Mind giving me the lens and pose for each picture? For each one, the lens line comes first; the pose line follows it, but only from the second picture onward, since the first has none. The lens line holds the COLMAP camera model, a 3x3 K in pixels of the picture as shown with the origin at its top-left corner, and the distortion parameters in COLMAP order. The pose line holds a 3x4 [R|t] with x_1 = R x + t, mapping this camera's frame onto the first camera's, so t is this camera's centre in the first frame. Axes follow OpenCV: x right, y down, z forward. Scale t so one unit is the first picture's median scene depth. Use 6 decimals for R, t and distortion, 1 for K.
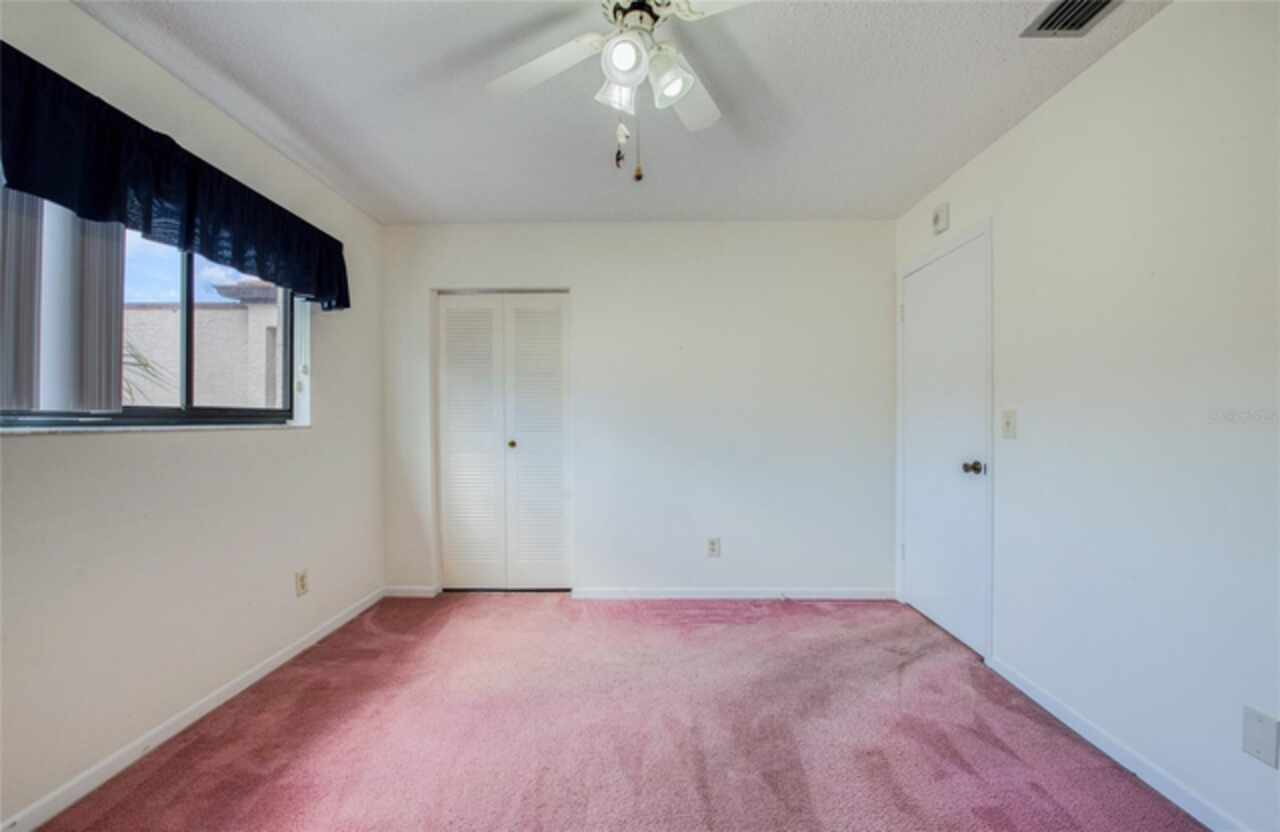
lens RADIAL K [[508.6, 0, 640.3], [0, 508.6, 421.9], [0, 0, 1]] dist [-0.001208, -0.000818]
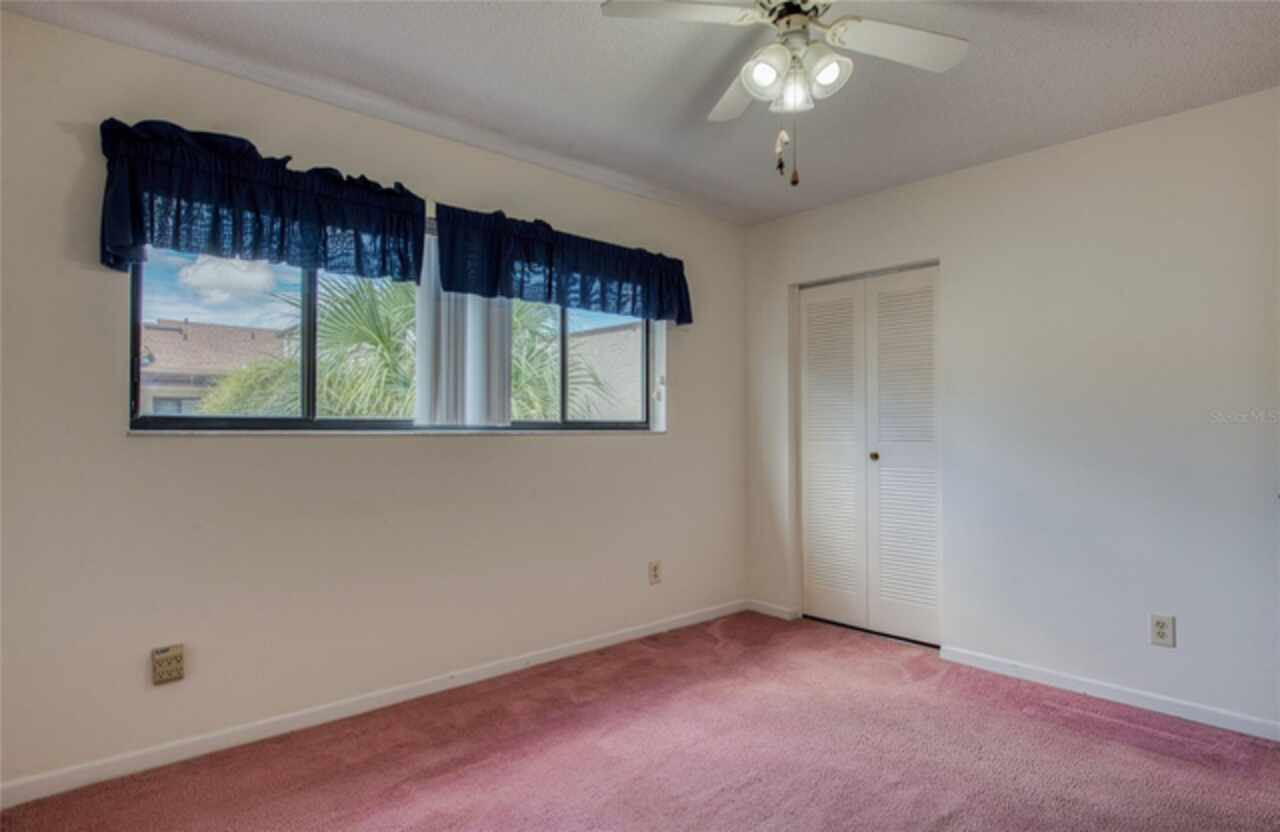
lens RADIAL K [[640.5, 0, 640.0], [0, 640.5, 416.0], [0, 0, 1]] dist [0.065188, -0.000207]
pose [[0.723203, -0.012186, -0.690528, 0.283481], [-0.001518, 0.999814, -0.019234, -0.000797], [0.690634, 0.014959, 0.723050, -0.049203]]
